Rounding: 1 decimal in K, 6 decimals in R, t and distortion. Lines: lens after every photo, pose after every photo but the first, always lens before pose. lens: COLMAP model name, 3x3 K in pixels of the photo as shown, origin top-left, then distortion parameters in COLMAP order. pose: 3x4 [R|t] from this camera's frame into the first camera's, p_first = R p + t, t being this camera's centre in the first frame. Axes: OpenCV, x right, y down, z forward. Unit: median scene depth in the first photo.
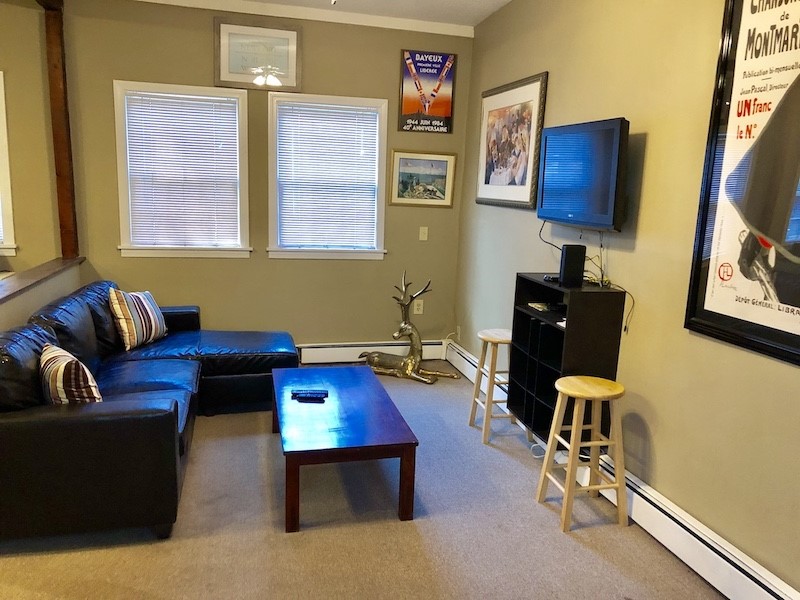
lens RADIAL K [[665.1, 0, 407.4], [0, 665.1, 304.9], [0, 0, 1]] dist [0.030559, -0.028539]
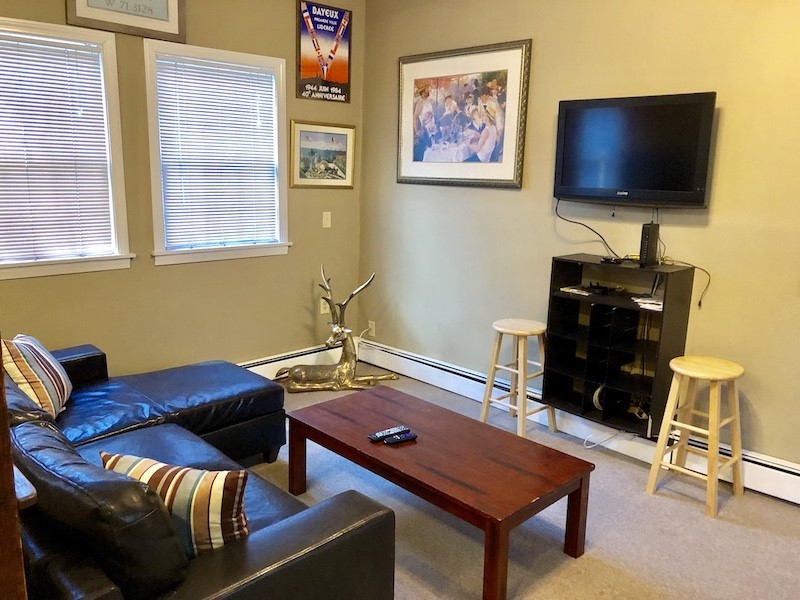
lens RADIAL K [[665.1, 0, 399.7], [0, 665.1, 295.6], [0, 0, 1]] dist [0.030559, -0.028539]
pose [[0.857767, -0.117987, 0.500315, -0.354507], [0.104662, 0.993000, 0.054737, -0.049531], [-0.503271, 0.005412, 0.864112, 0.222096]]
